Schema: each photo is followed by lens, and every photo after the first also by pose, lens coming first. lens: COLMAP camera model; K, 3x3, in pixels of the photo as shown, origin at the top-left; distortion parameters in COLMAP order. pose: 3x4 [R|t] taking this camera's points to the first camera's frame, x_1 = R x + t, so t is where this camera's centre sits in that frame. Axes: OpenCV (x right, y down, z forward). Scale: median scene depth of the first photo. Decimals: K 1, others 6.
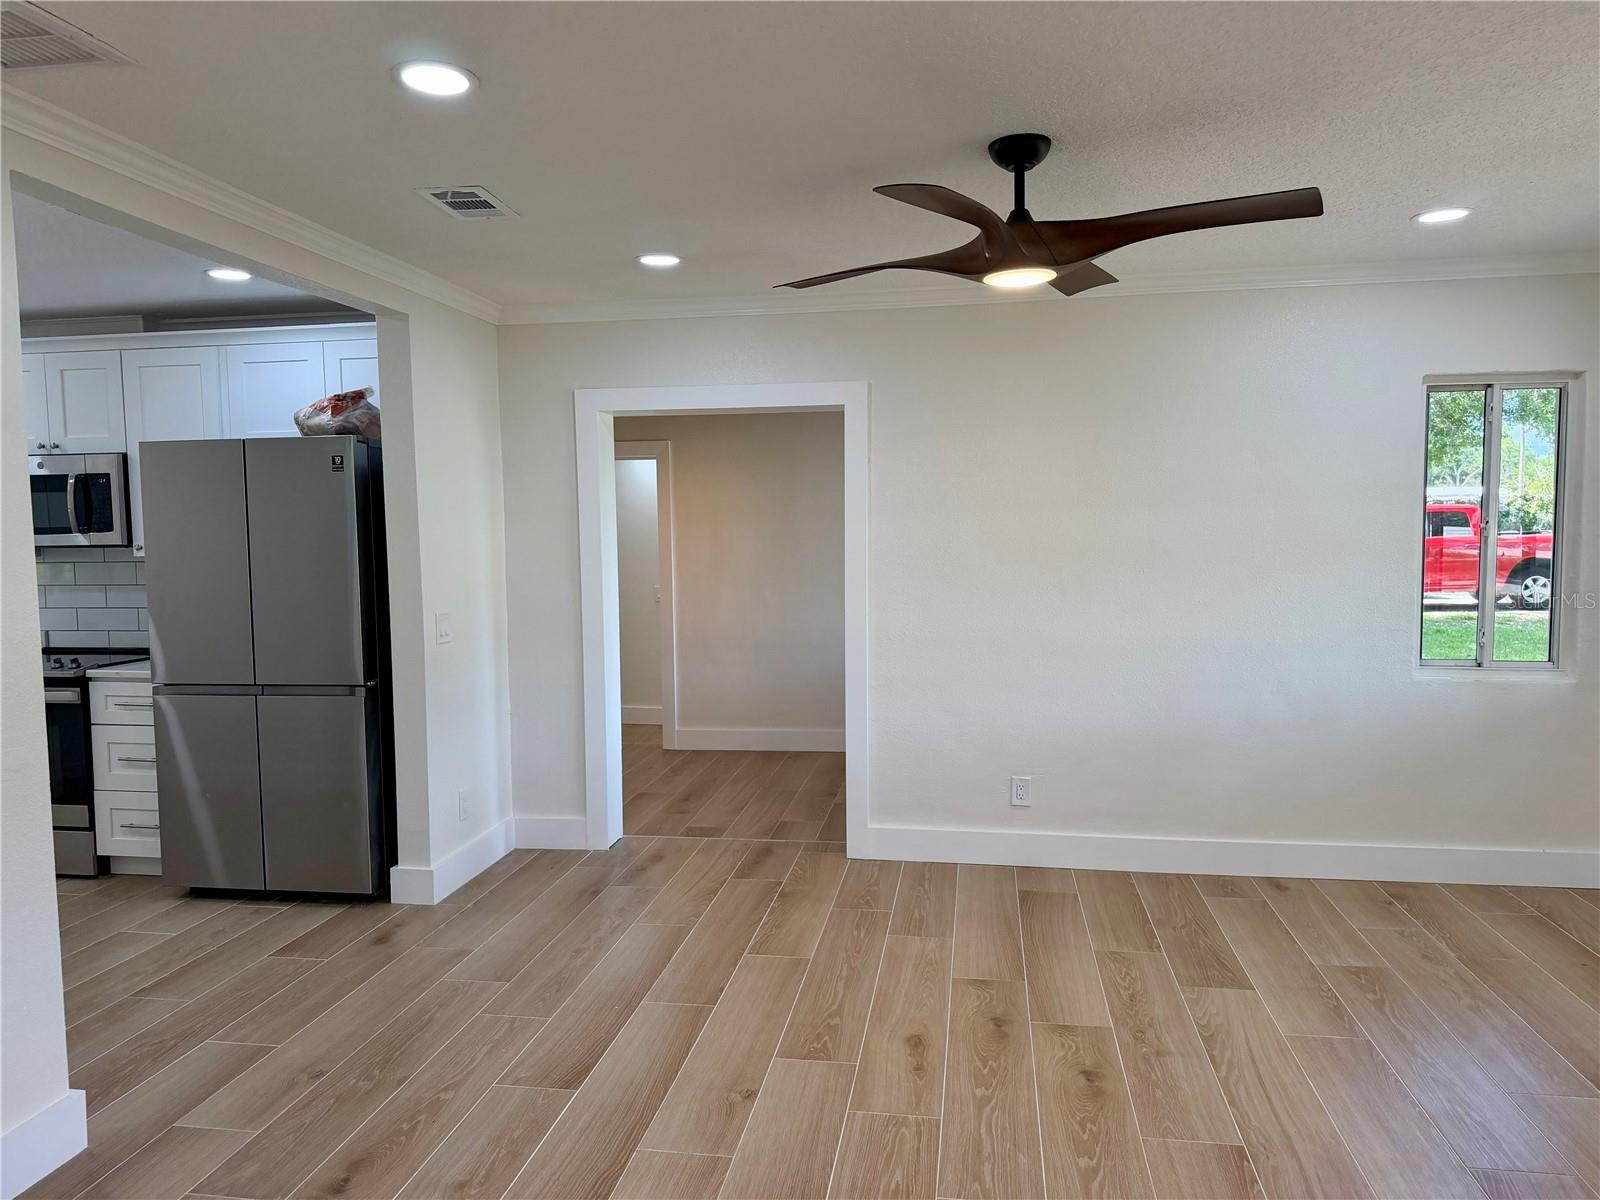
lens RADIAL K [[1121.0, 0, 792.8], [0, 1121.0, 605.0], [0, 0, 1]] dist [0.077880, -0.100120]
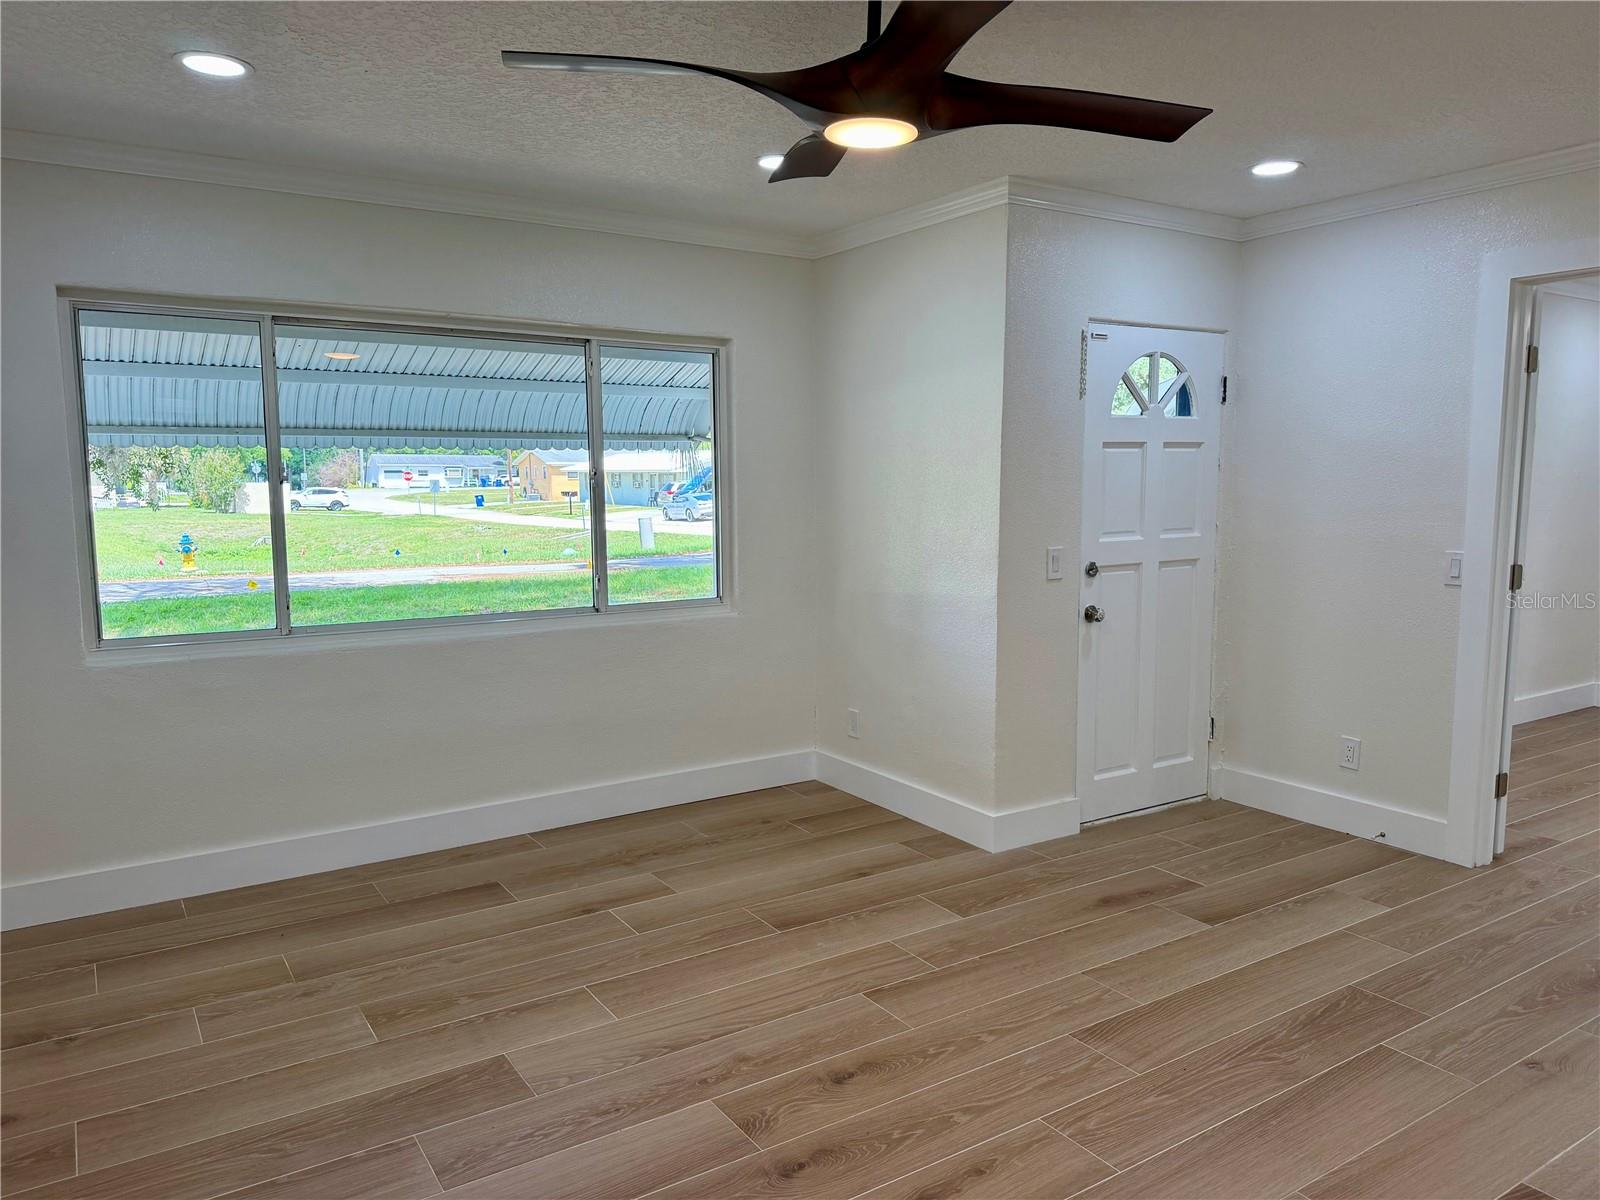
lens RADIAL K [[1121.0, 0, 814.0], [0, 1121.0, 604.0], [0, 0, 1]] dist [0.077880, -0.100120]
pose [[-0.682399, -0.069690, 0.727650, -0.275419], [0.065750, 0.985558, 0.156053, -0.075100], [-0.728016, 0.154333, -0.667962, 1.228073]]
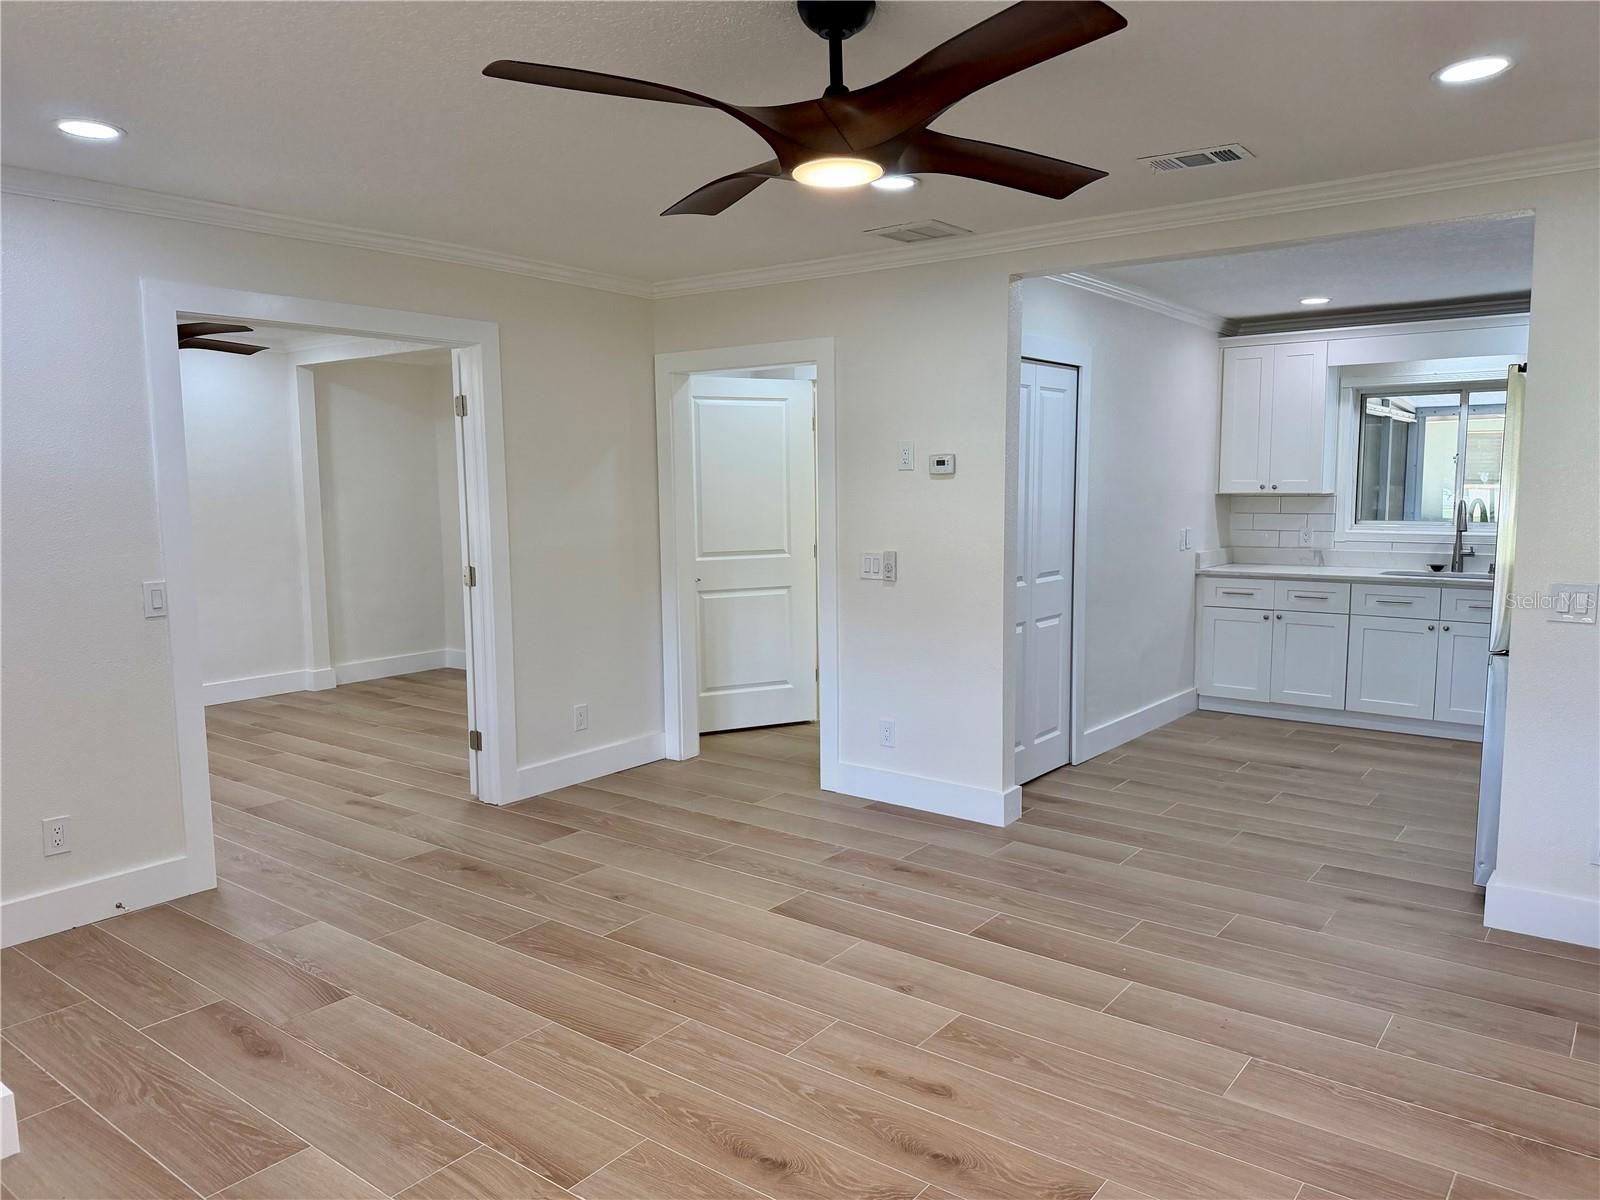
lens RADIAL K [[1121.0, 0, 796.5], [0, 1121.0, 617.9], [0, 0, 1]] dist [0.077880, -0.100120]
pose [[-0.475495, 0.125024, -0.870789, 0.720071], [-0.047677, 0.984733, 0.167417, -0.085063], [0.878425, 0.121122, -0.462275, 1.059259]]
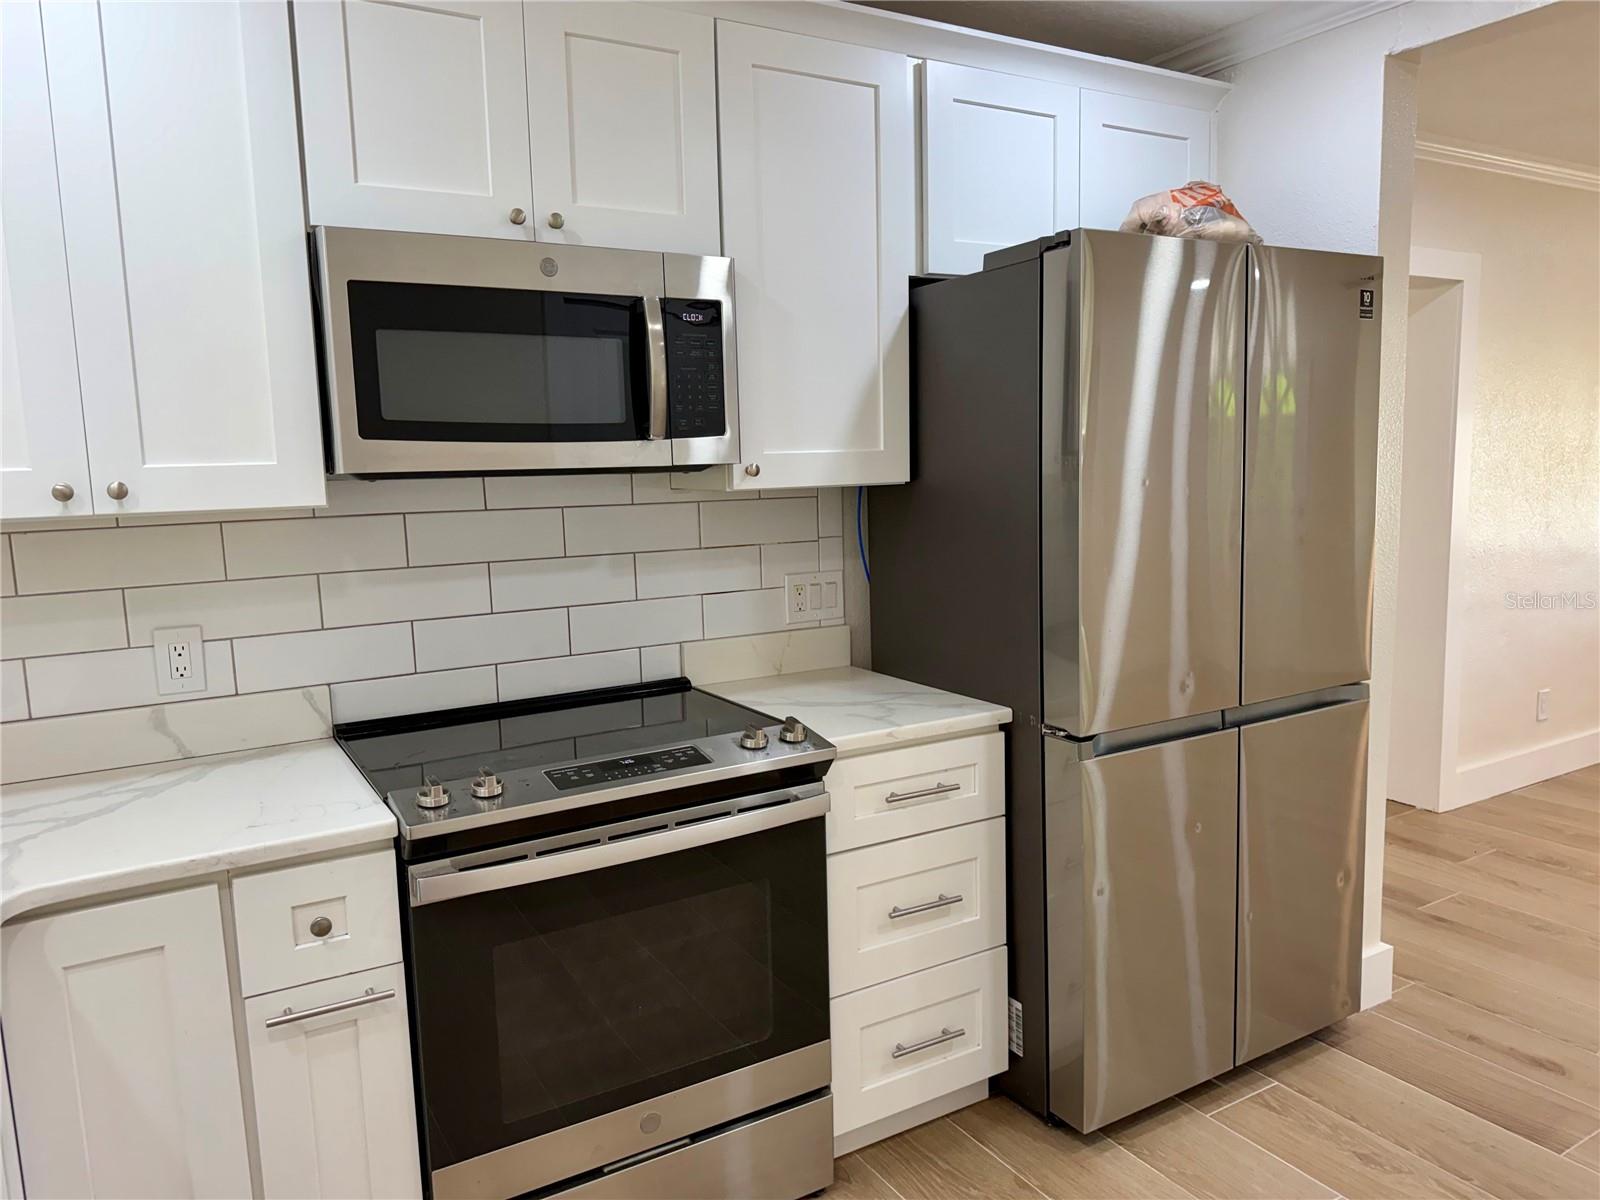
lens RADIAL K [[1121.0, 0, 800.3], [0, 1121.0, 597.3], [0, 0, 1]] dist [0.077880, -0.100120]
pose [[0.759764, -0.085559, 0.644545, -1.135036], [0.062440, 0.996324, 0.058654, -0.031295], [-0.647194, -0.004318, 0.762313, 0.836894]]
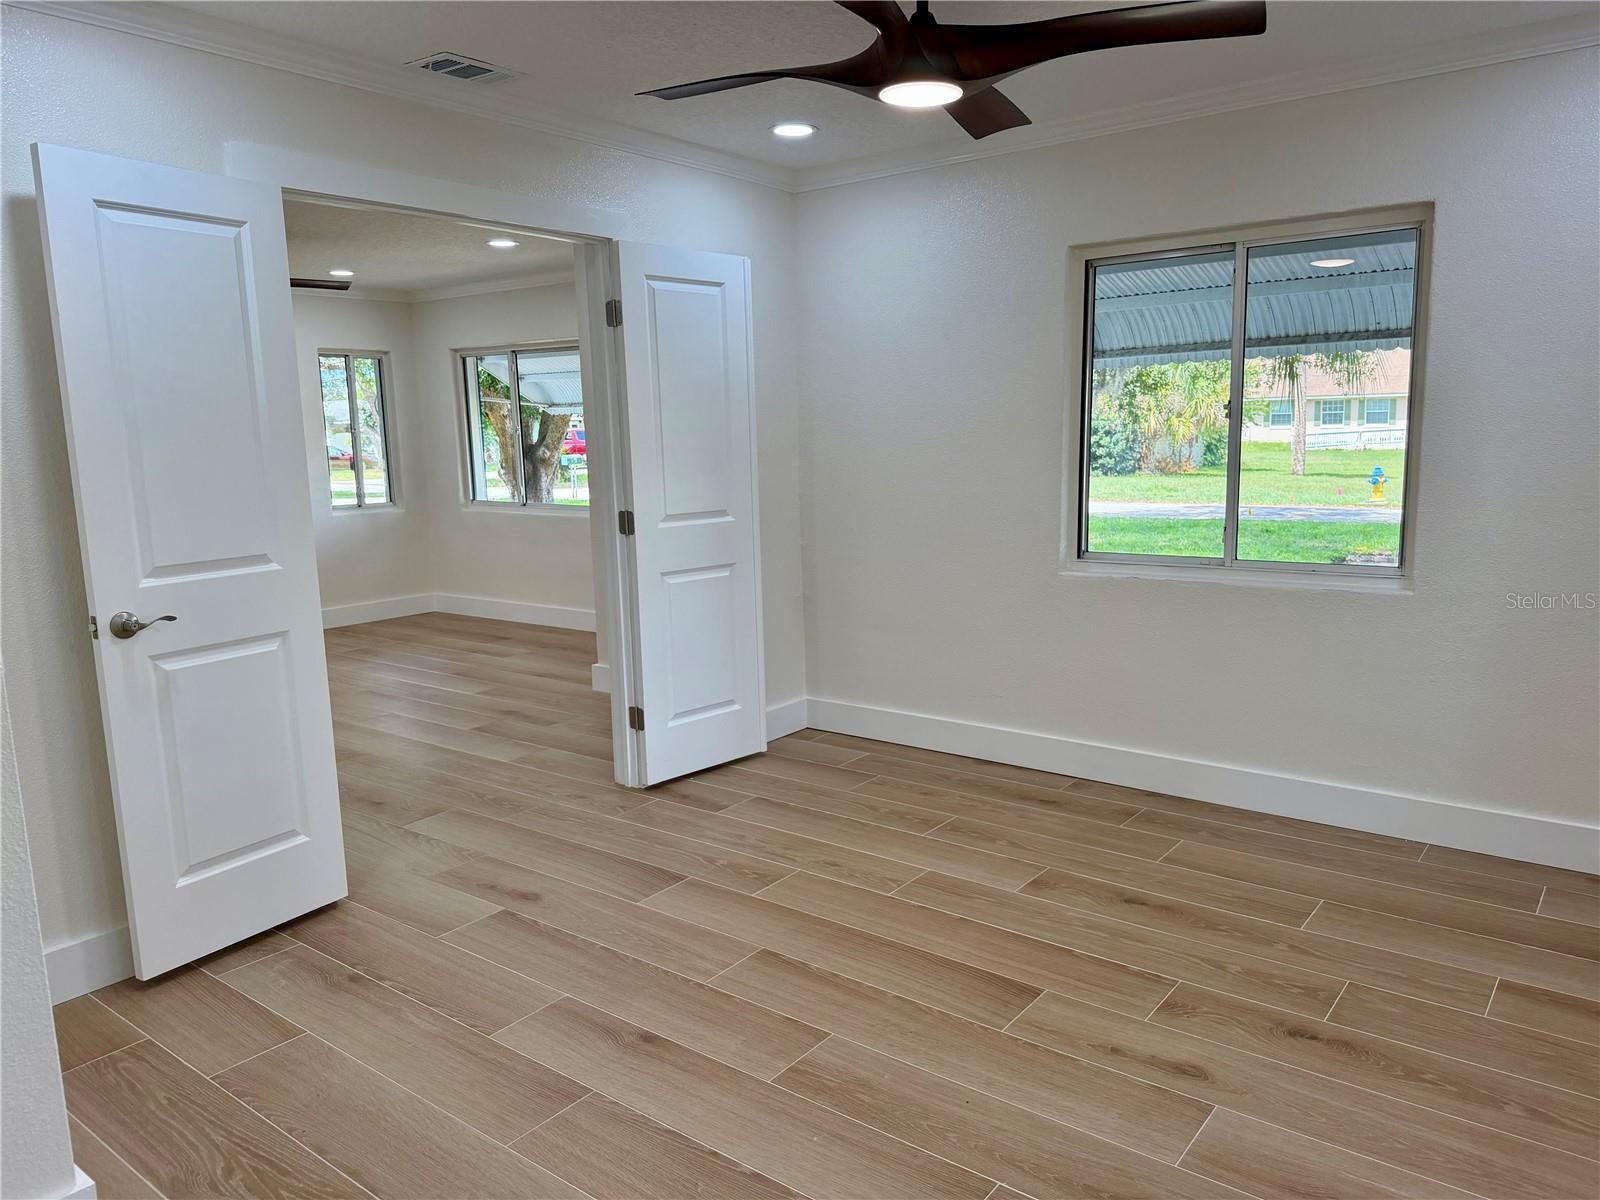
lens RADIAL K [[1121.0, 0, 814.9], [0, 1121.0, 614.5], [0, 0, 1]] dist [0.077880, -0.100120]
pose [[0.467645, -0.142343, 0.872380, -0.836998], [0.082321, 0.989673, 0.117353, 0.085654], [-0.880075, 0.016936, 0.474533, -0.649523]]
